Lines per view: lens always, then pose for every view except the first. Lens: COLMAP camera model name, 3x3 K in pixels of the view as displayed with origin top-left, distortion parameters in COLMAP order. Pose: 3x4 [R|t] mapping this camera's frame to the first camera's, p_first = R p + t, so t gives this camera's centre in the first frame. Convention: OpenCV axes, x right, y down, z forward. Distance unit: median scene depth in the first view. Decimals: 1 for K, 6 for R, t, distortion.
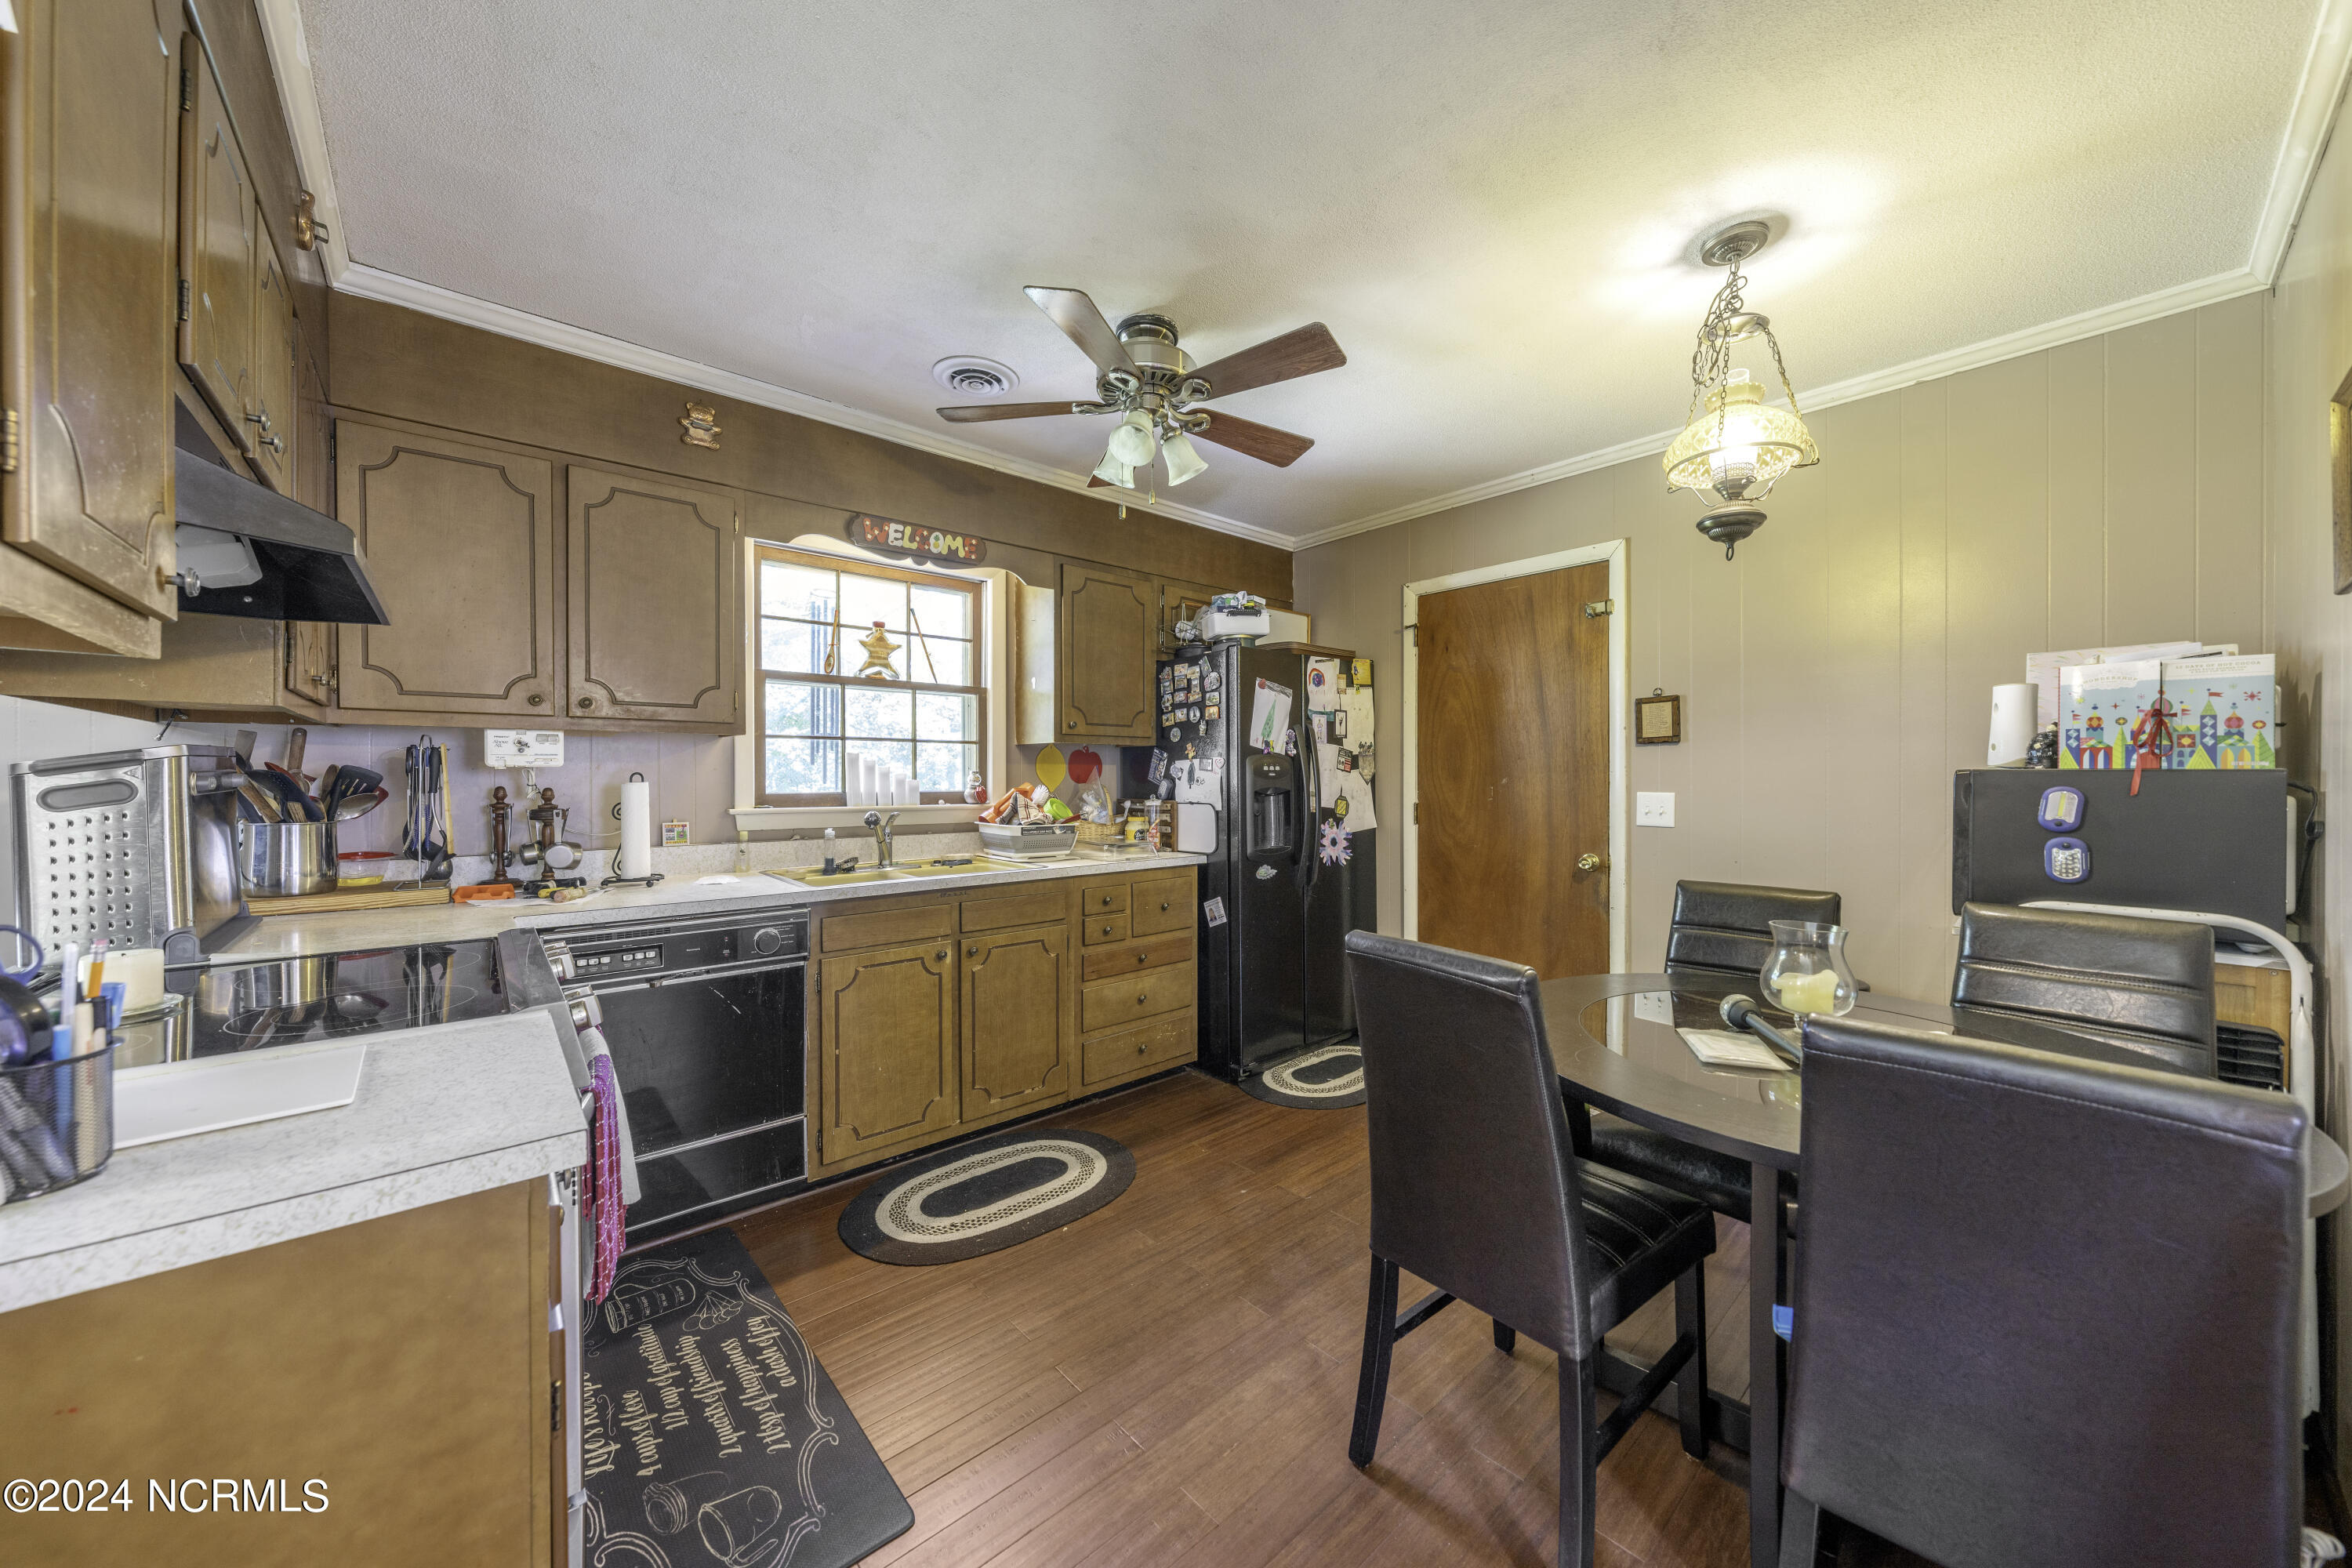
lens RADIAL K [[815.2, 0, 1184.3], [0, 815.2, 783.6], [0, 0, 1]] dist [-0.000089, 0.000009]
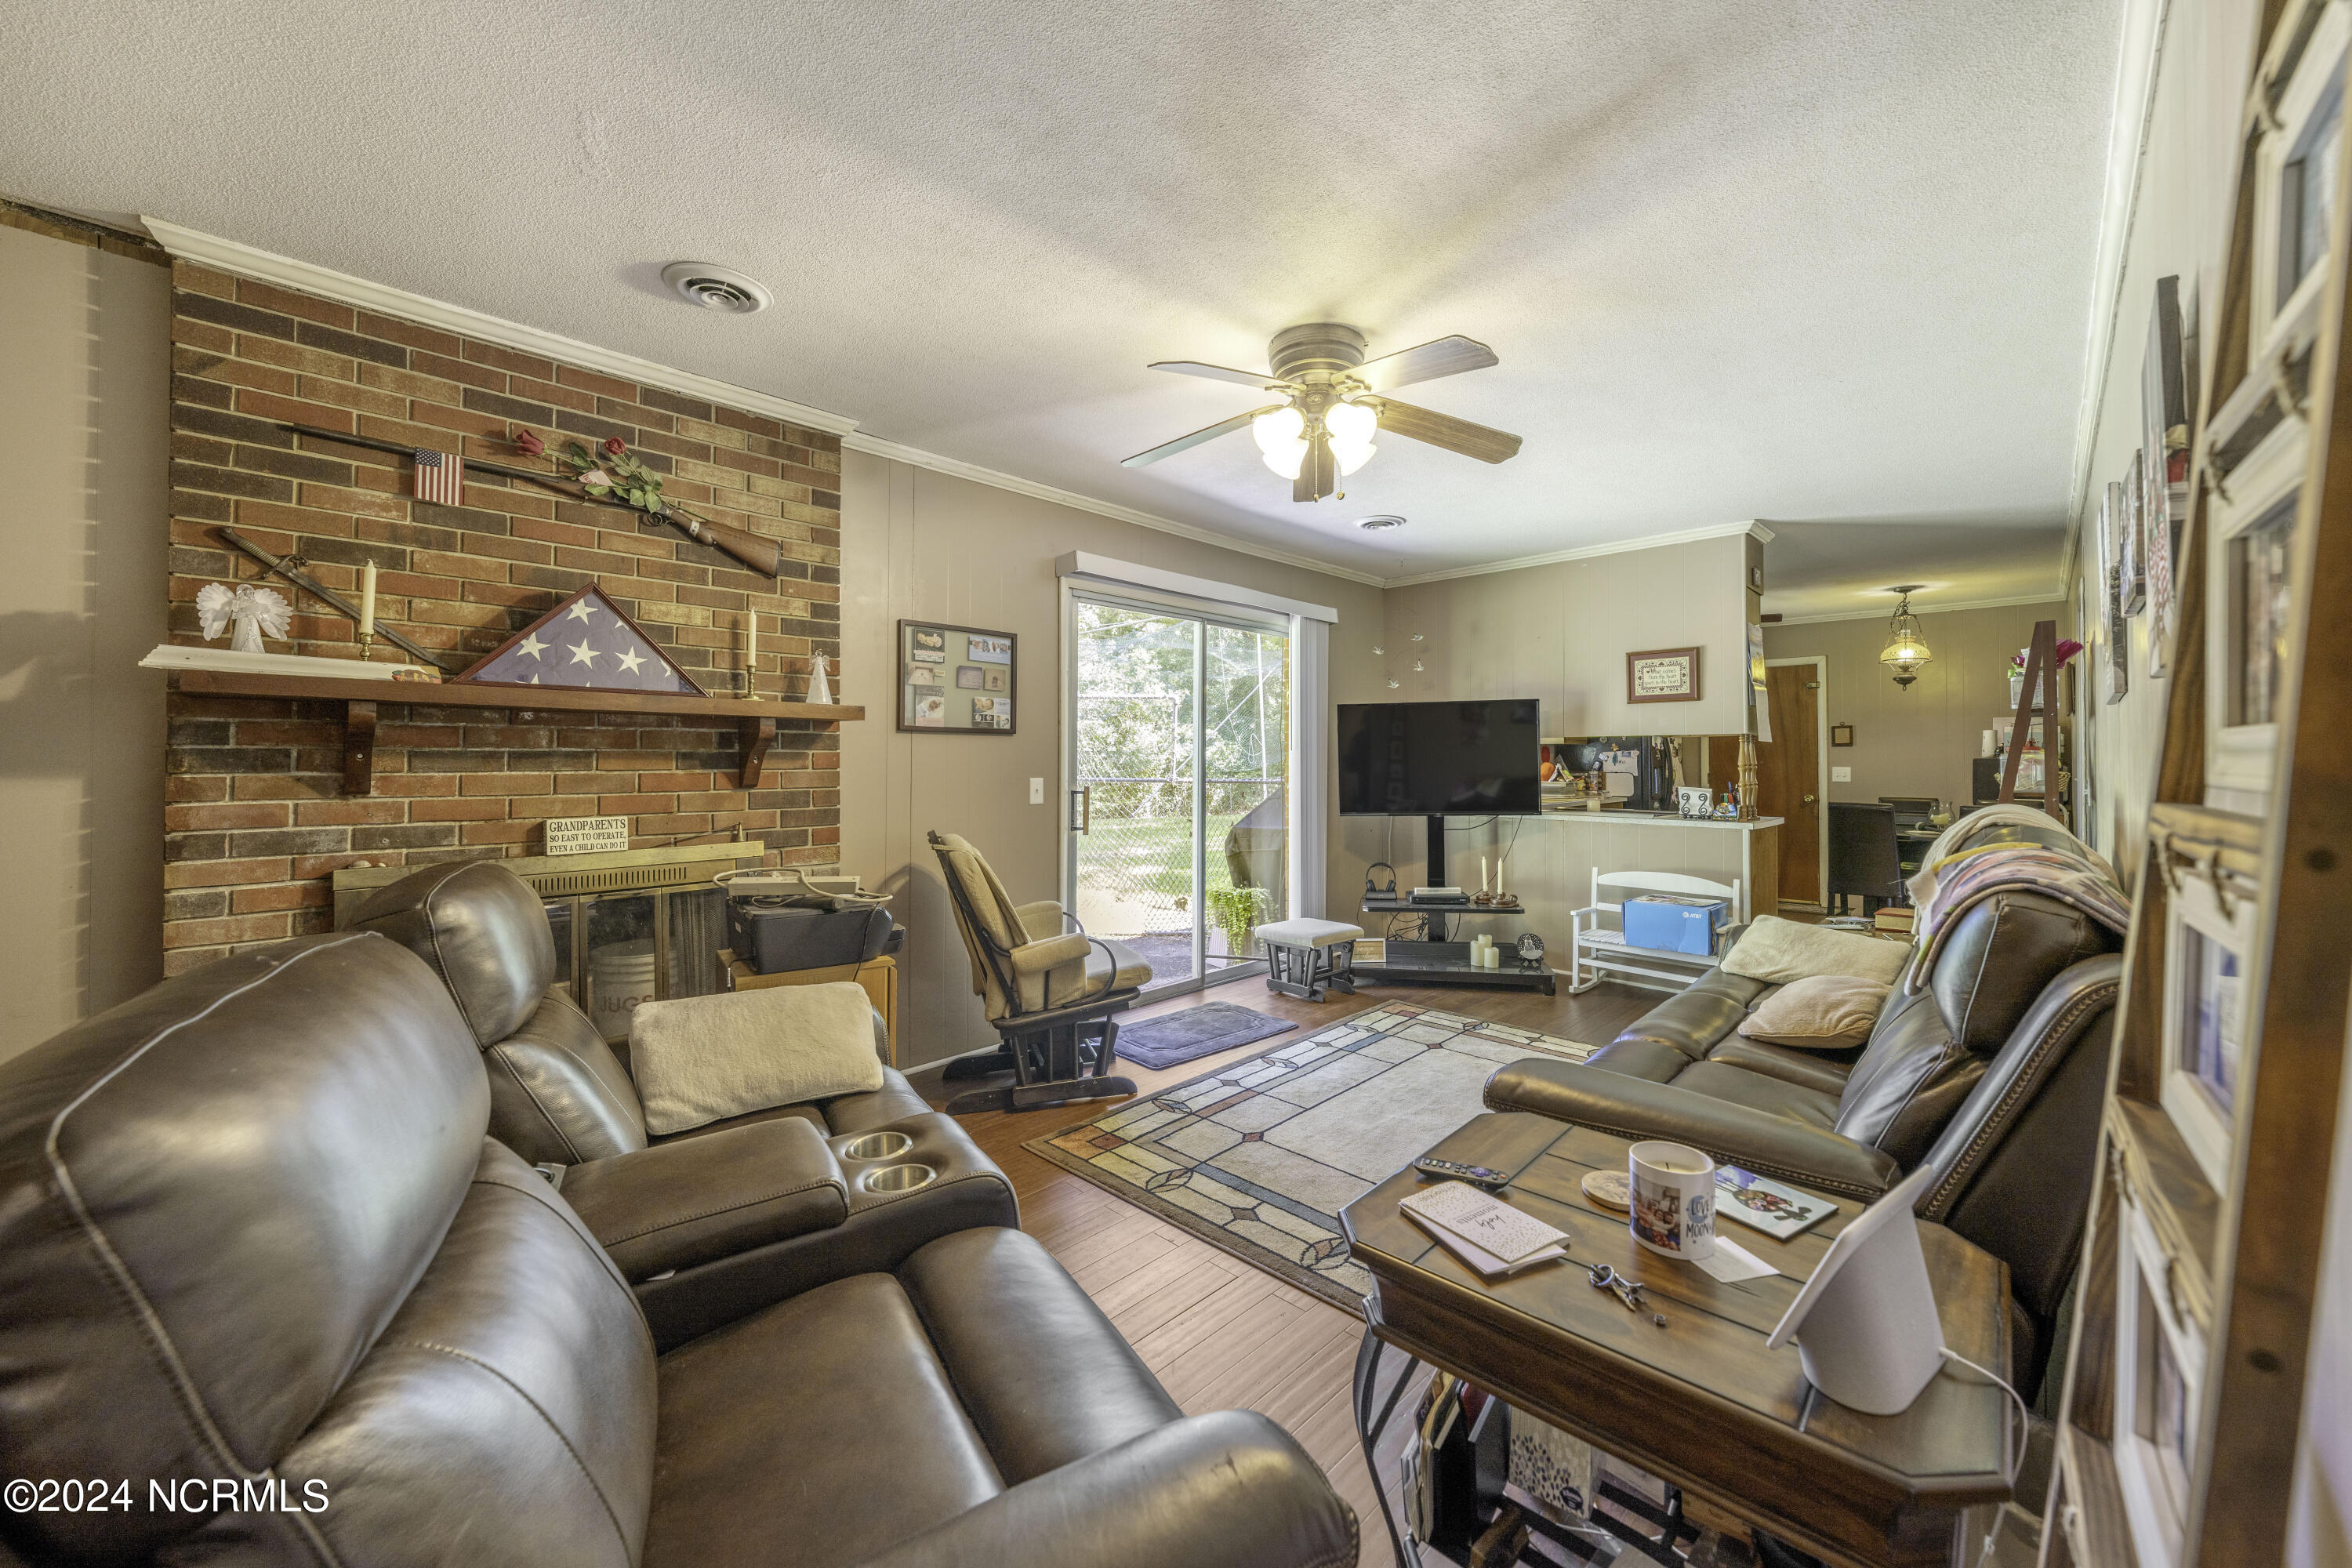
lens RADIAL K [[884.8, 0, 1170.0], [0, 884.8, 771.0], [0, 0, 1]] dist [-0.000118, -0.000027]
pose [[0.998000, 0.001083, 0.063208, -1.442707], [-0.001623, 0.999963, 0.008495, 0.003597], [-0.063196, -0.008581, 0.997964, -1.352404]]
